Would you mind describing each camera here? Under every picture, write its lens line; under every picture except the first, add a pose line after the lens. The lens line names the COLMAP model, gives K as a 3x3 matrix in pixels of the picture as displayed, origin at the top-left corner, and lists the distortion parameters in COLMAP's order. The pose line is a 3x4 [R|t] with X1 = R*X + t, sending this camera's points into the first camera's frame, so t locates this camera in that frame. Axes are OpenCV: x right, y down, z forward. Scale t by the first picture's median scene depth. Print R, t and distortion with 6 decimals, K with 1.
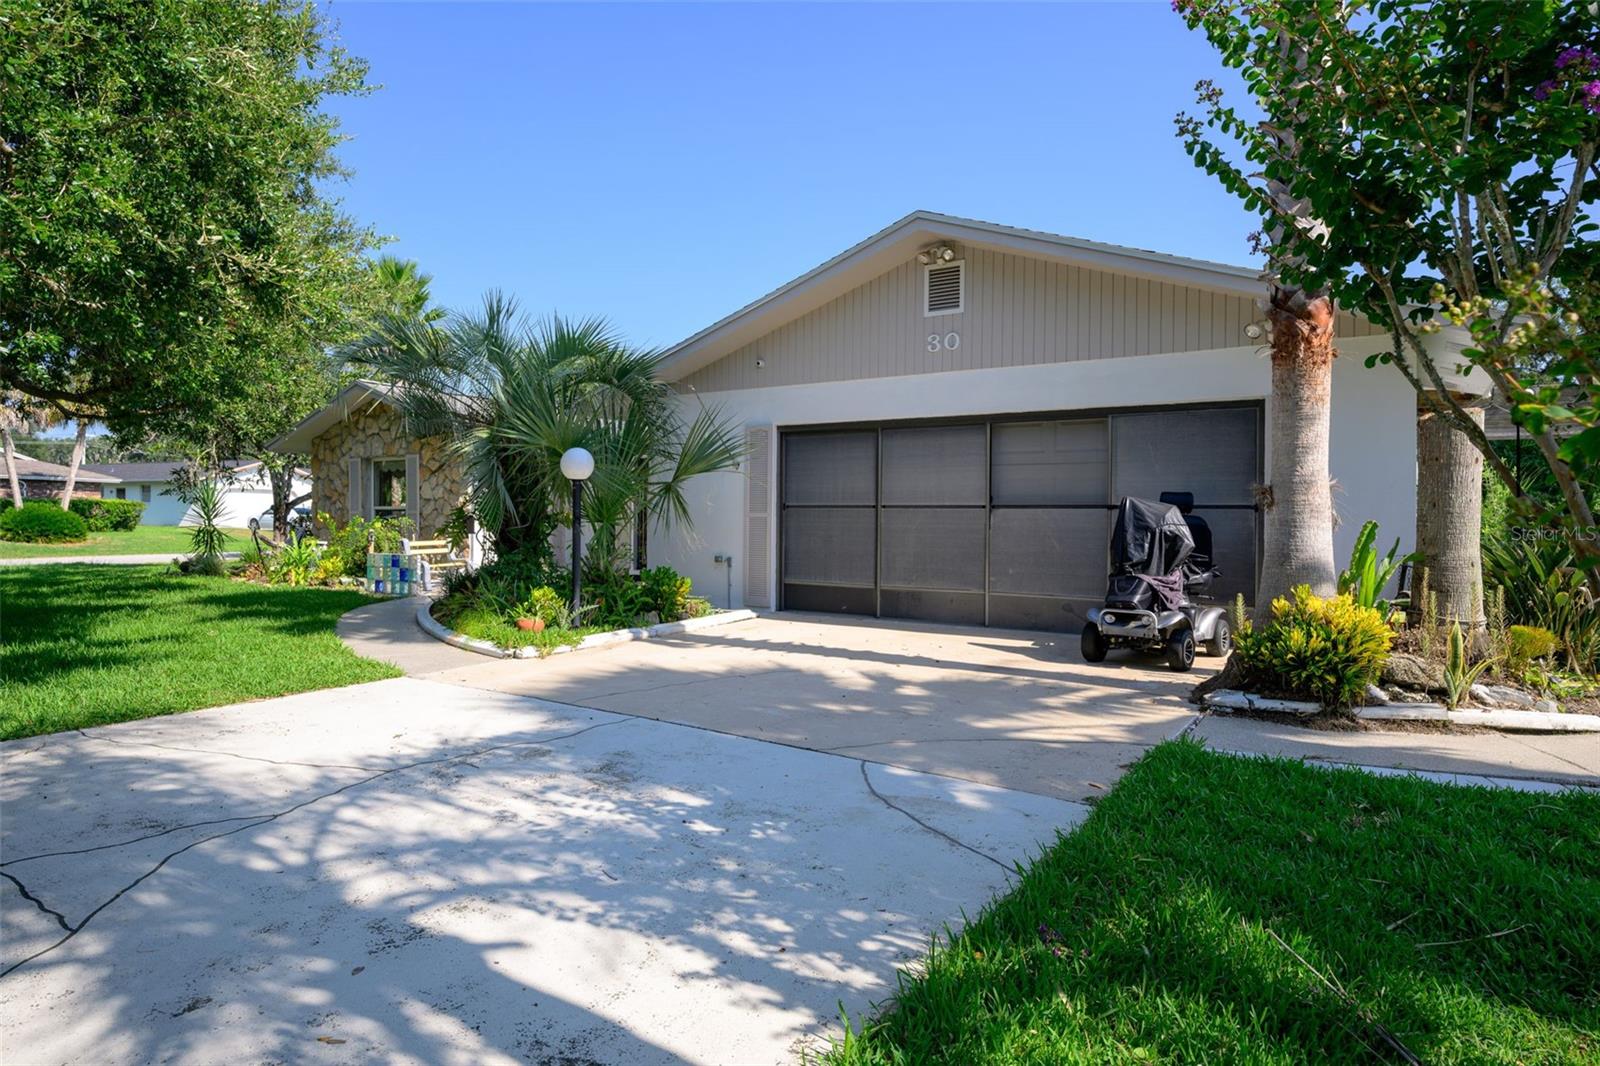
lens RADIAL K [[896.1, 0, 804.0], [0, 896.1, 531.4], [0, 0, 1]] dist [0.000942, -0.000380]
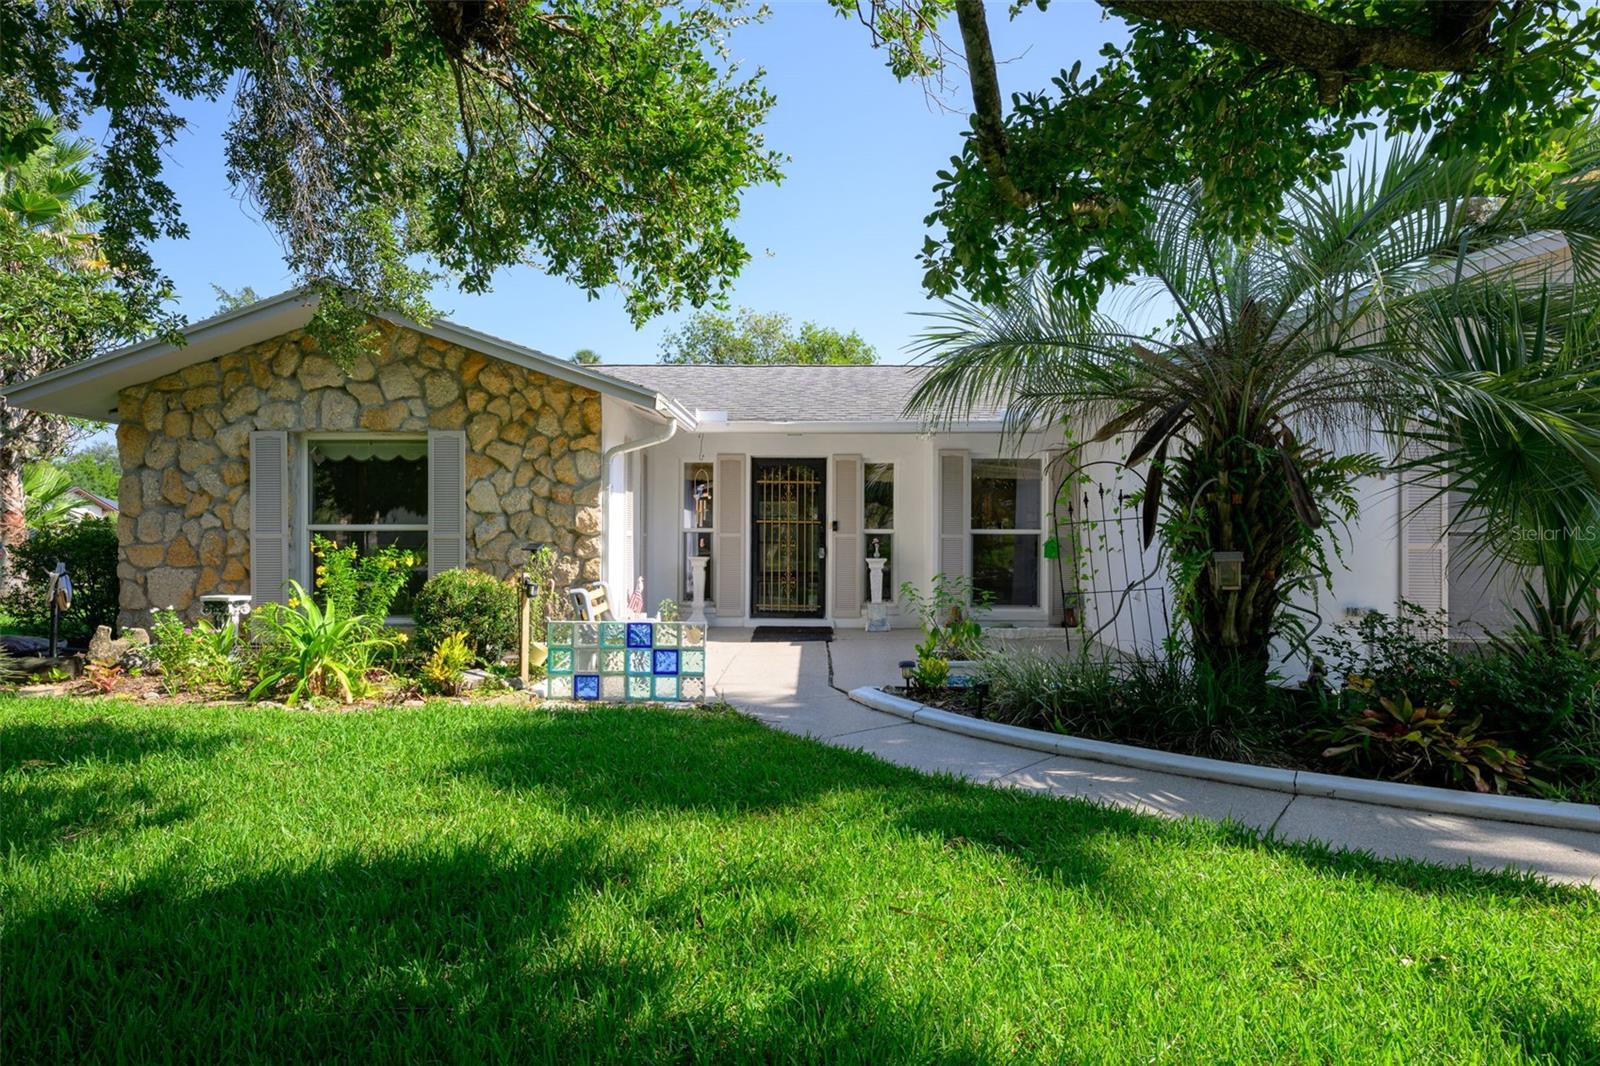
lens RADIAL K [[896.1, 0, 800.5], [0, 896.1, 533.5], [0, 0, 1]] dist [0.000942, -0.000380]
pose [[0.855393, -0.005061, 0.517956, -0.543568], [0.007533, 0.999968, -0.002669, -0.020179], [-0.517926, 0.006185, 0.855403, 0.426589]]
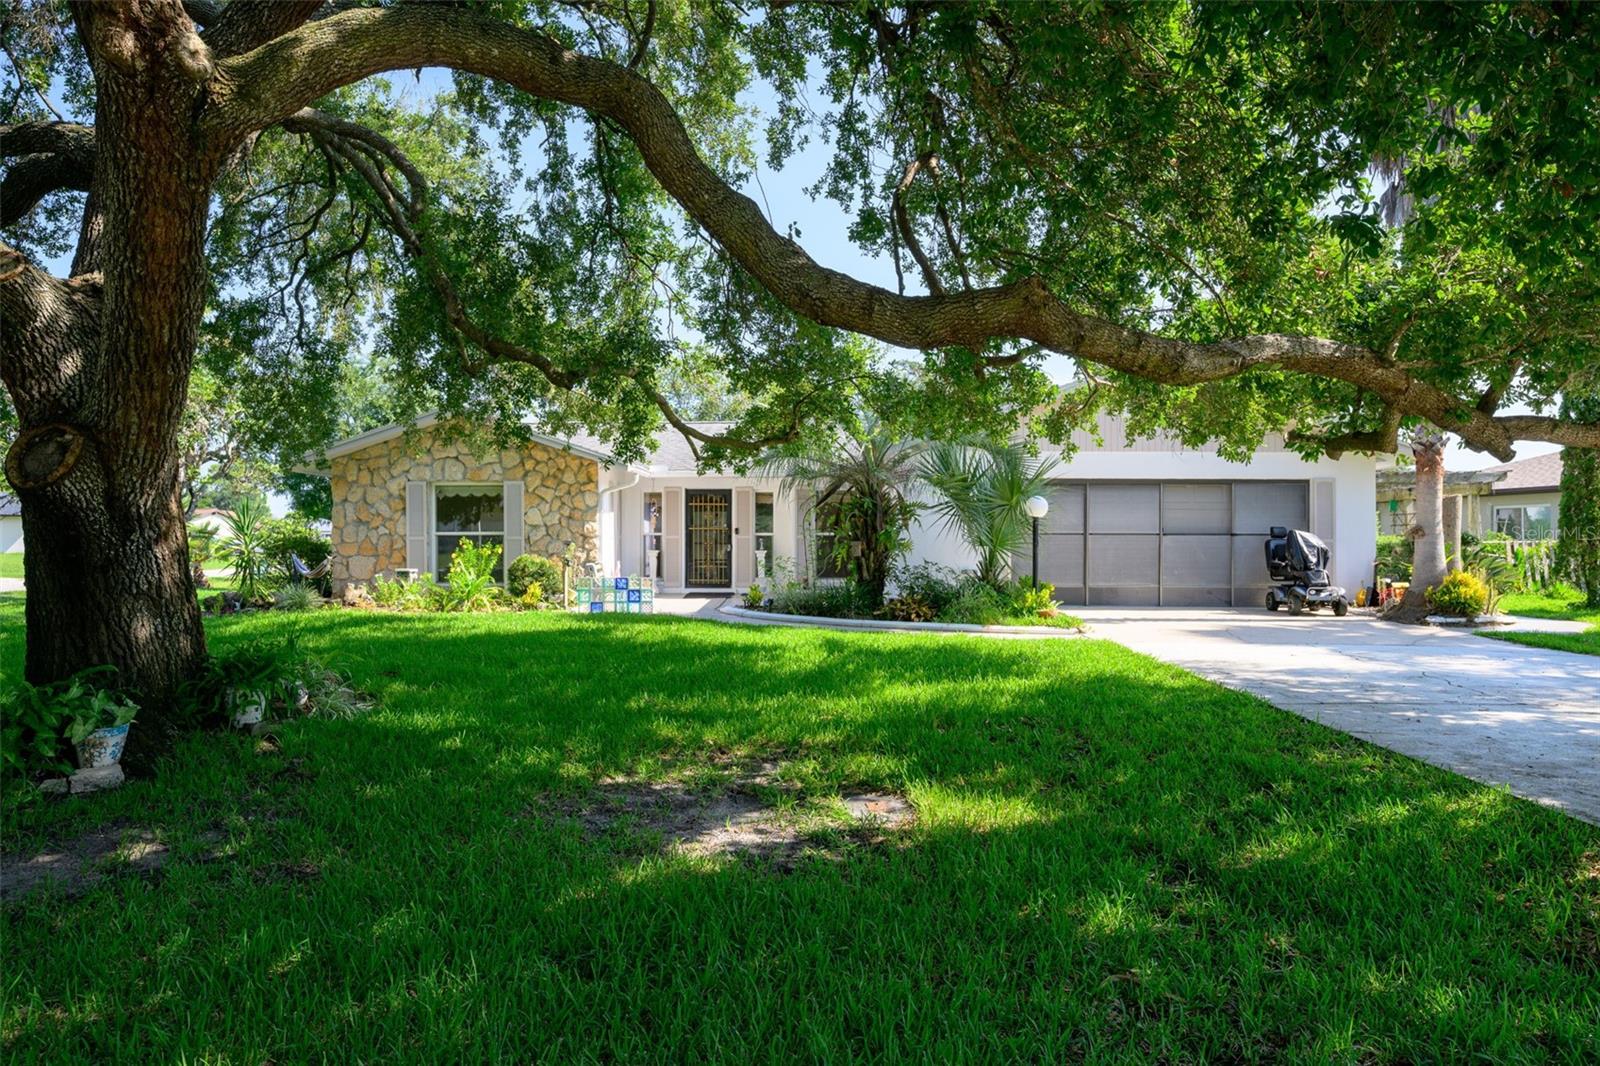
lens RADIAL K [[896.1, 0, 797.3], [0, 896.1, 538.2], [0, 0, 1]] dist [0.000942, -0.000380]
pose [[0.836550, -0.010391, 0.547792, -0.734182], [0.012926, 0.999916, -0.000772, -0.016323], [-0.547738, 0.007726, 0.836614, -0.020824]]
